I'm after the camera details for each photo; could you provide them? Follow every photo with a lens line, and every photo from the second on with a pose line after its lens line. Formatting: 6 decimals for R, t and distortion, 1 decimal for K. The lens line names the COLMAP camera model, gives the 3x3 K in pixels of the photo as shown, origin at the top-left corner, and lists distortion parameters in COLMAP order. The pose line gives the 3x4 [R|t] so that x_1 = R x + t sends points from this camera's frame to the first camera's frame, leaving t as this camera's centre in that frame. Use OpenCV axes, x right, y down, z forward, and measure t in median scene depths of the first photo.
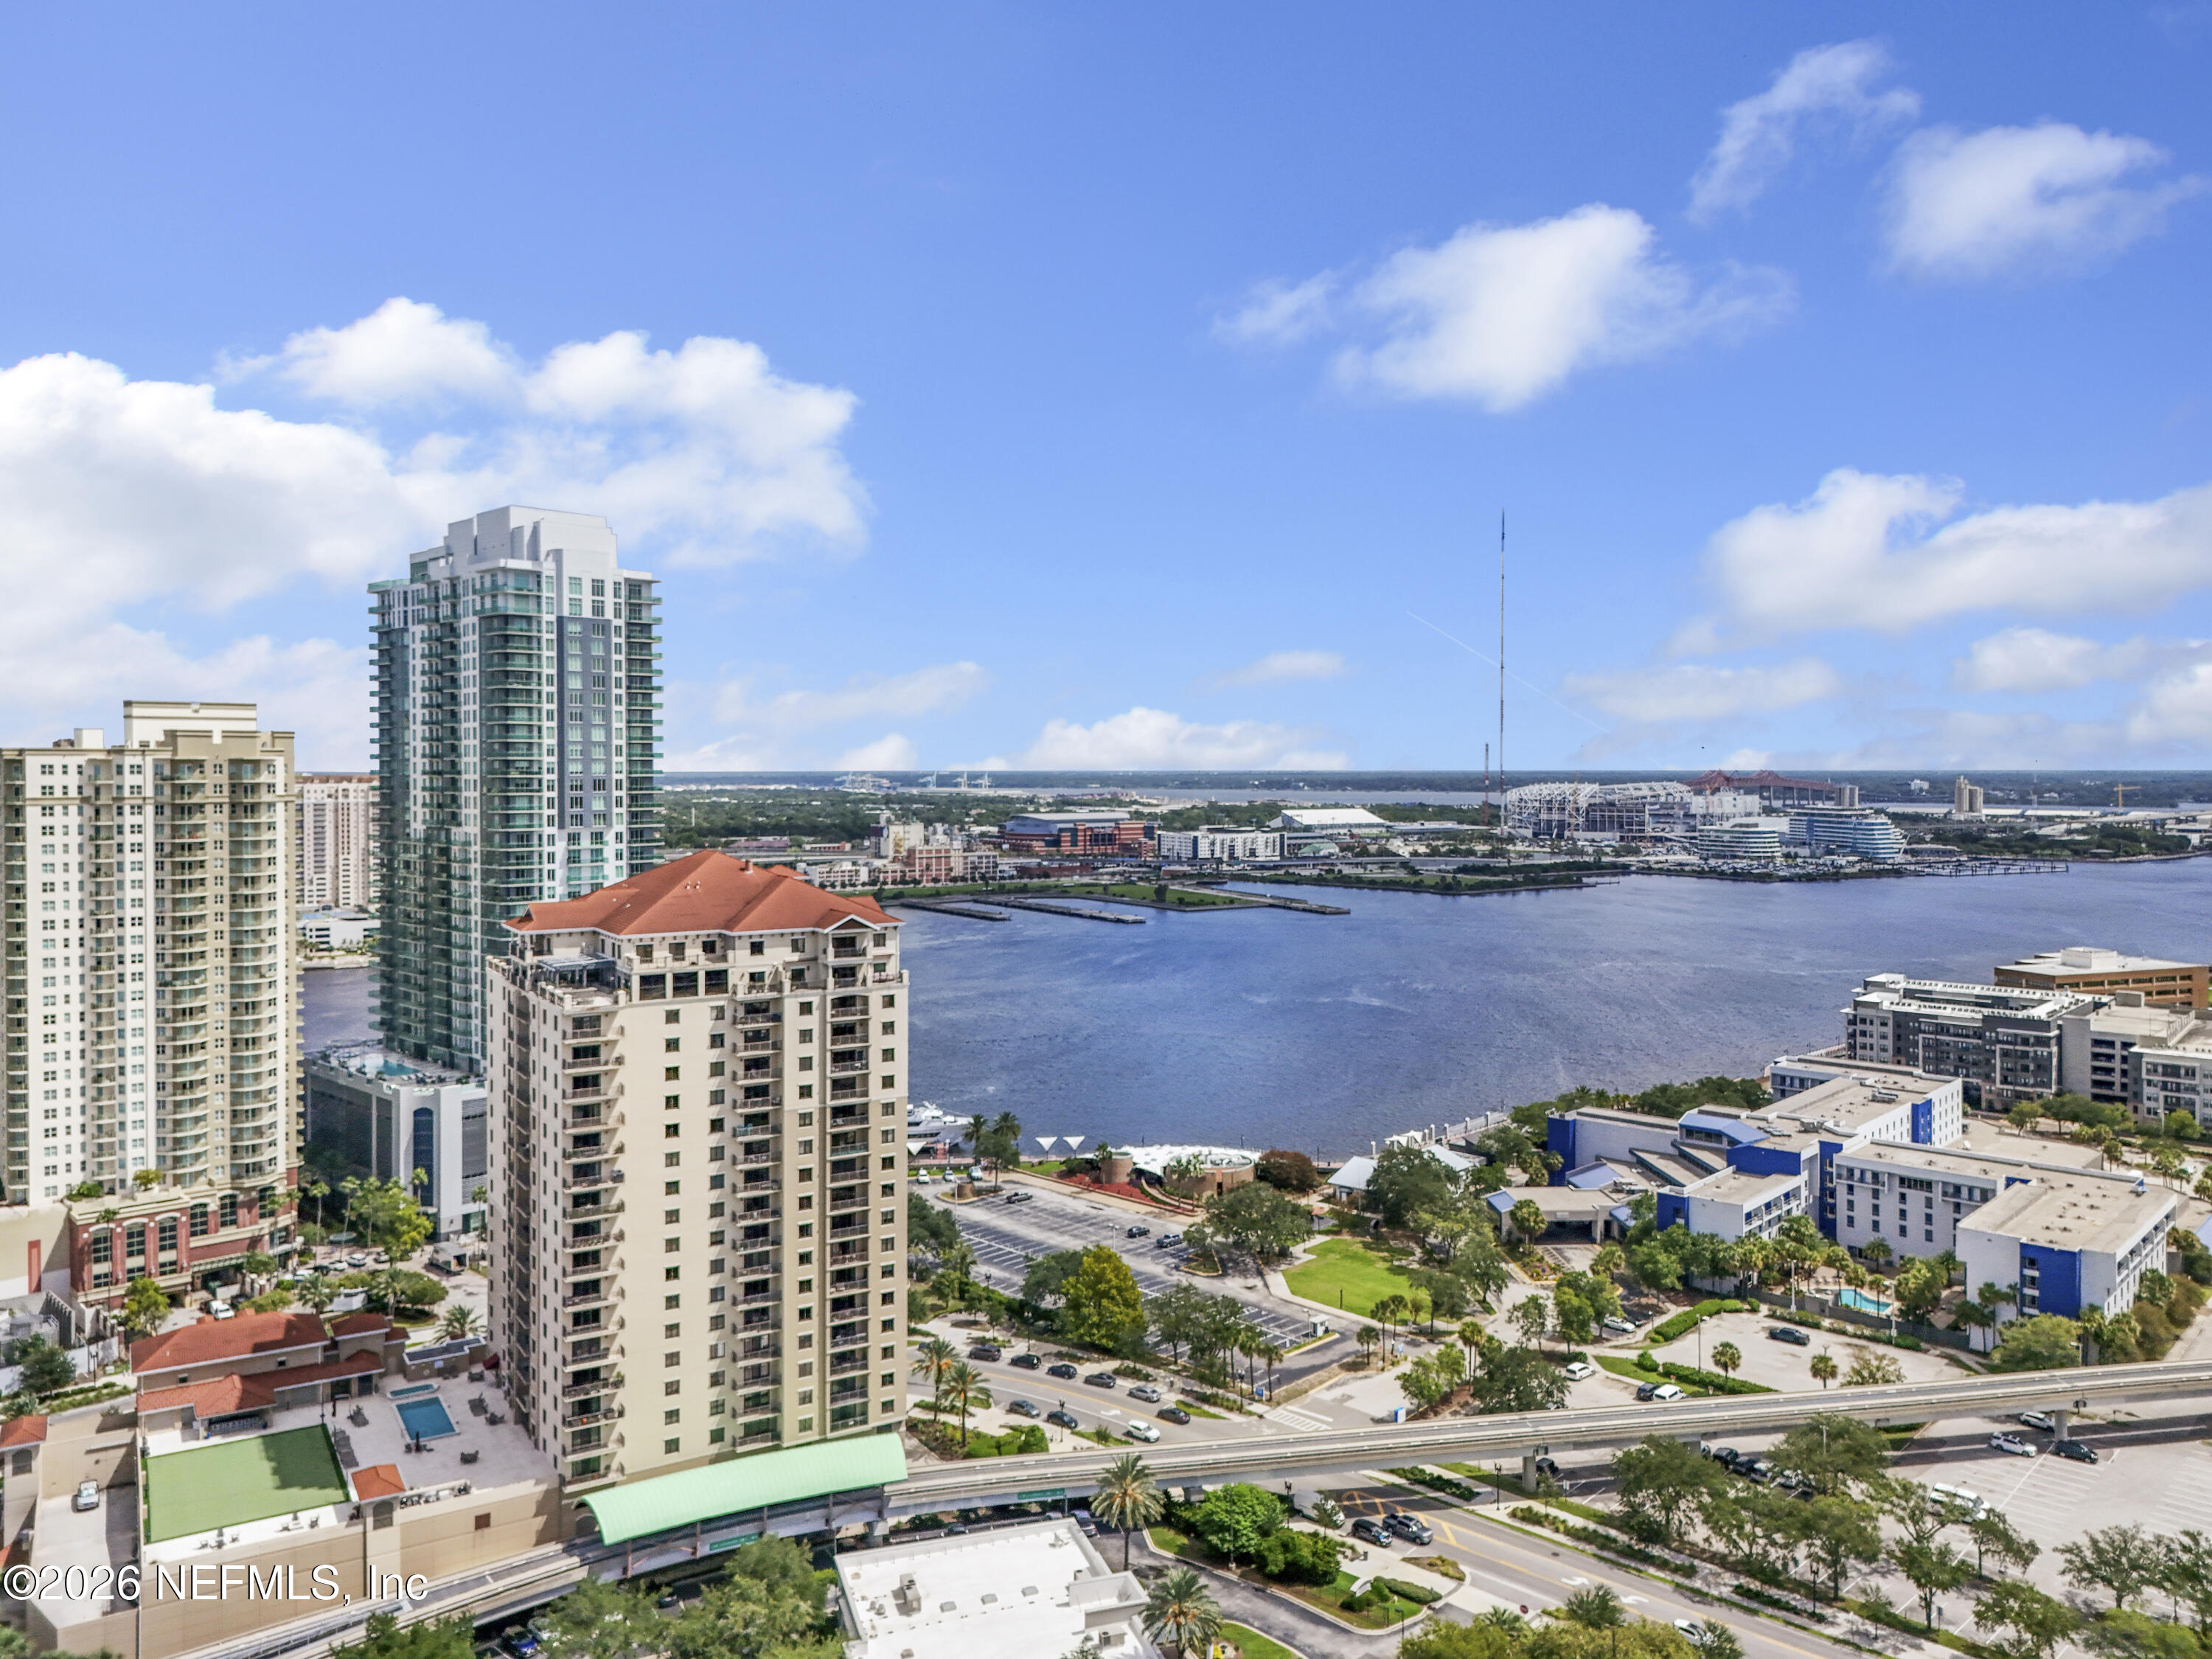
lens RADIAL K [[1661.2, 0, 1235.0], [0, 1661.2, 820.9], [0, 0, 1]] dist [0.034558, -0.009235]
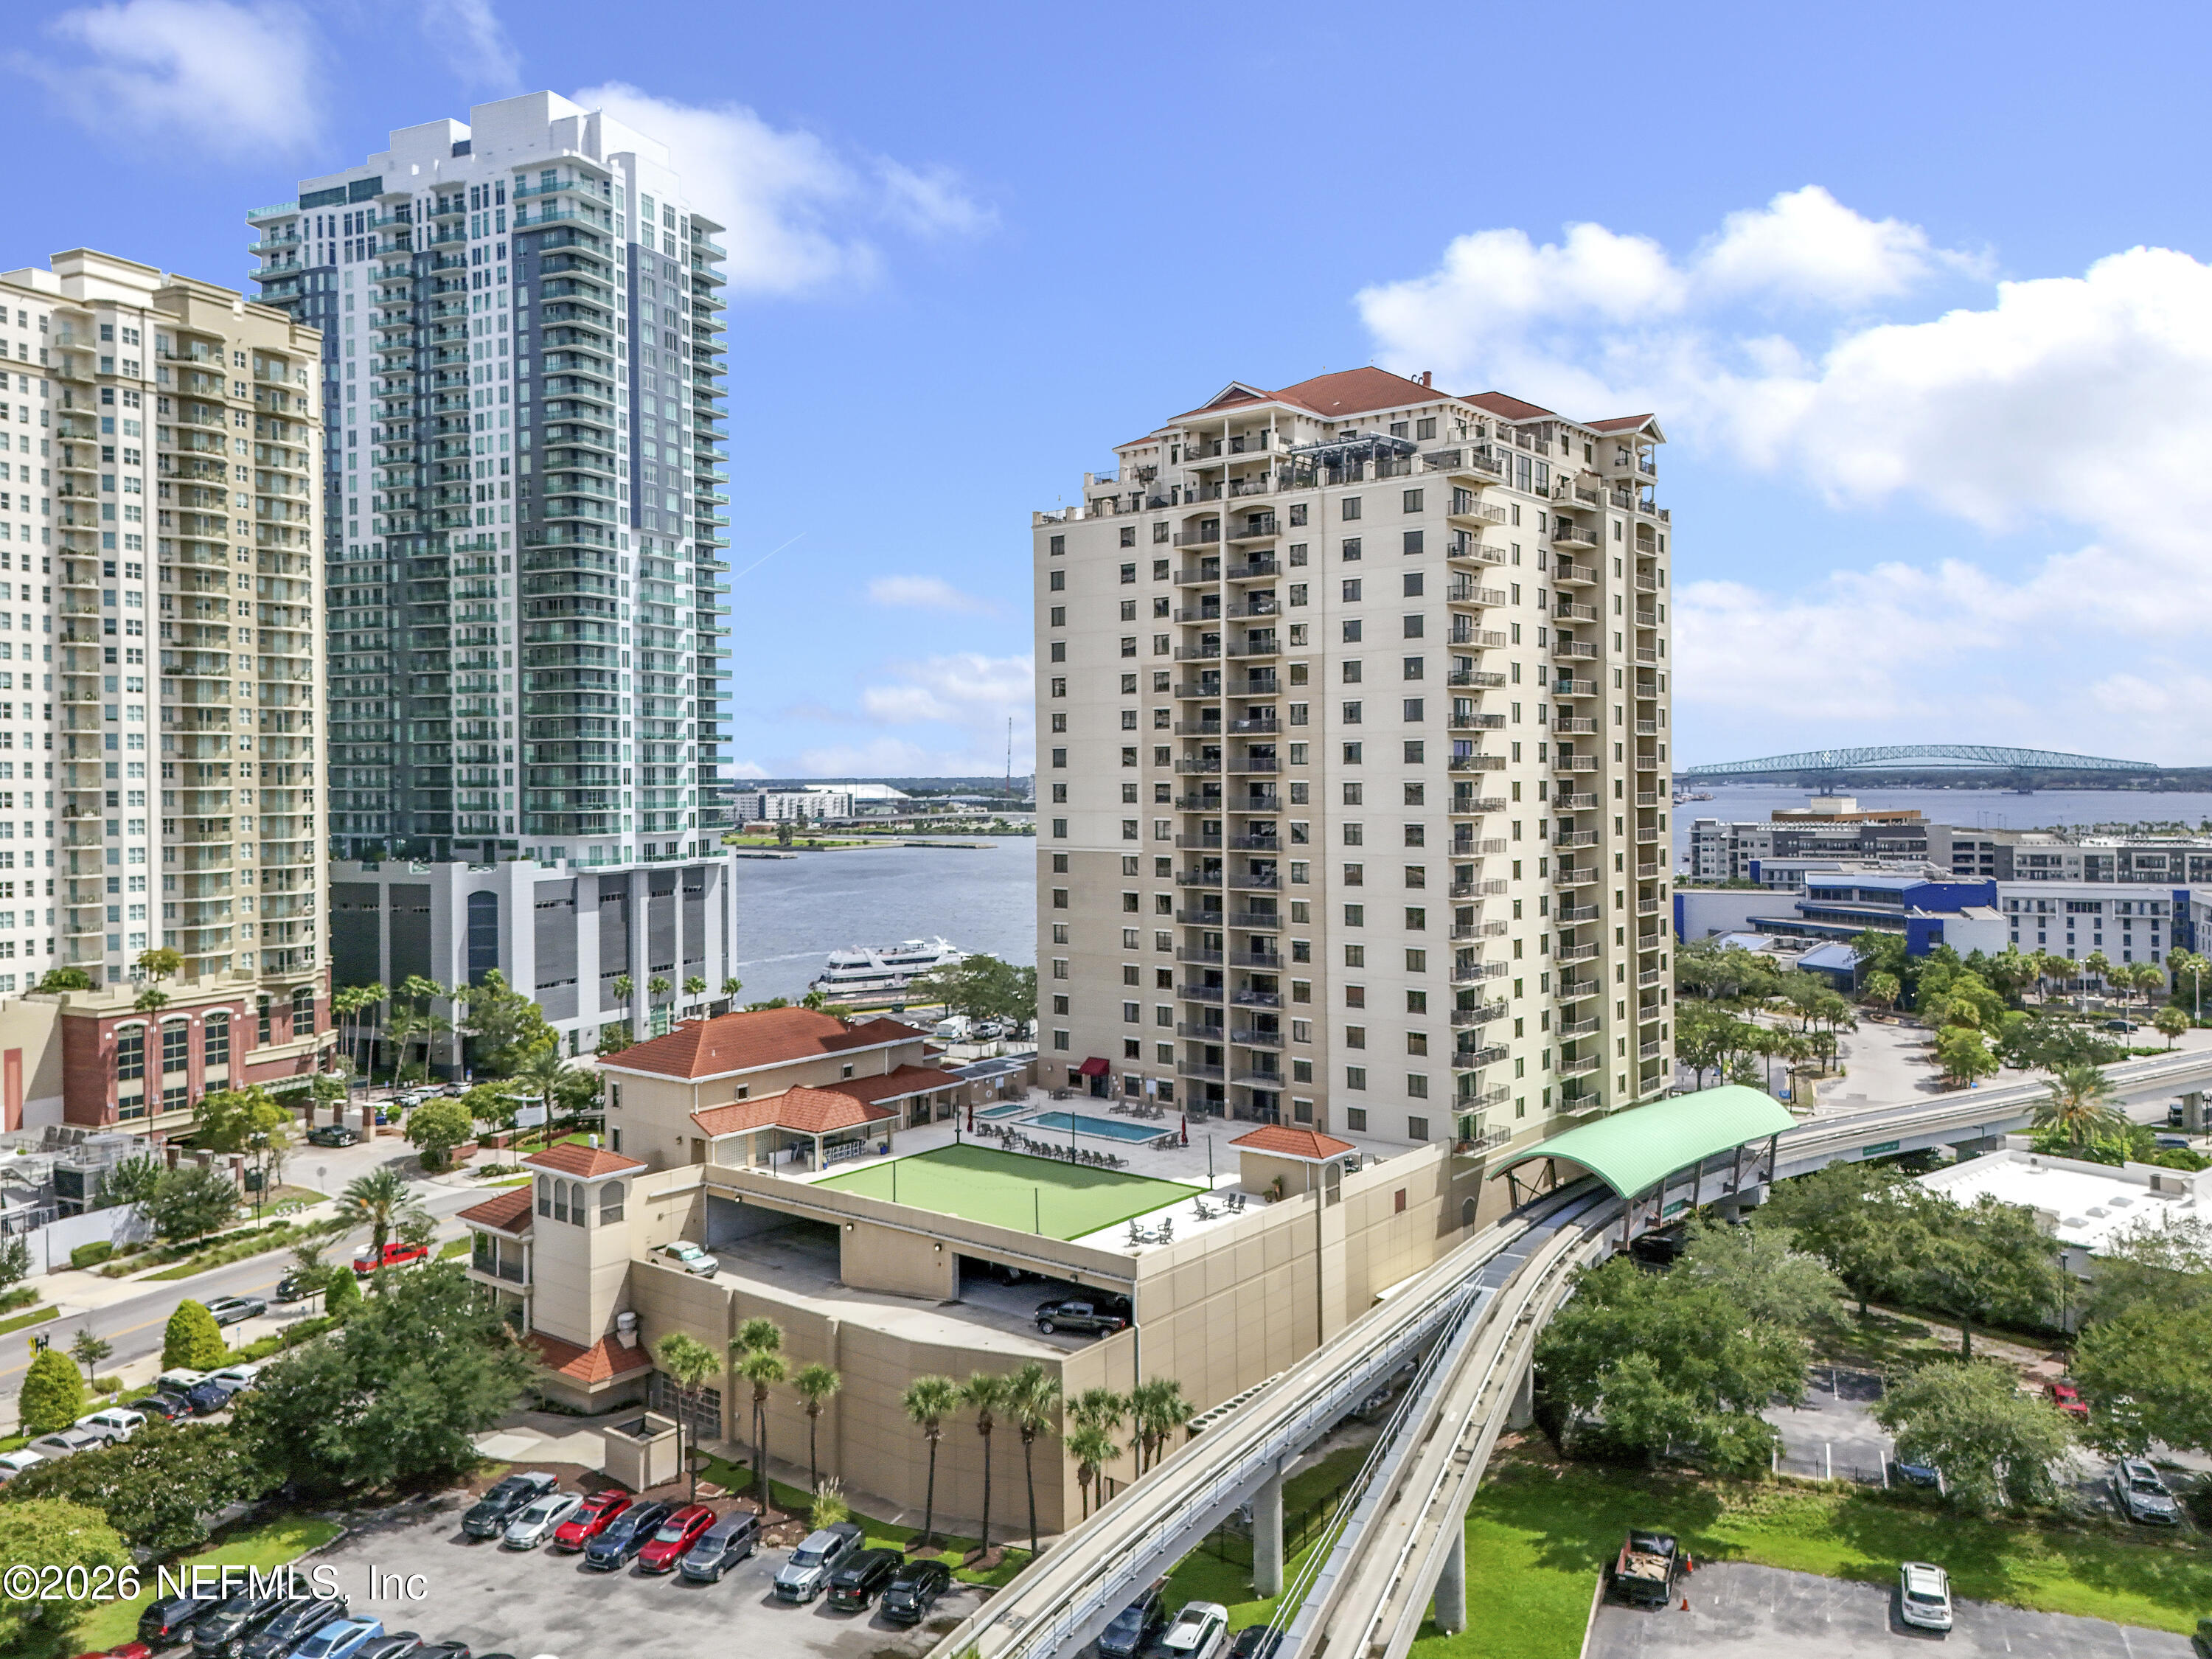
lens RADIAL K [[1611.1, 0, 1215.5], [0, 1611.1, 801.0], [0, 0, 1]] dist [0.044098, -0.026447]
pose [[0.941511, -0.019334, 0.336426, -0.470134], [0.025773, 0.999560, -0.014685, 0.168490], [-0.335994, 0.022497, 0.941595, 0.262249]]
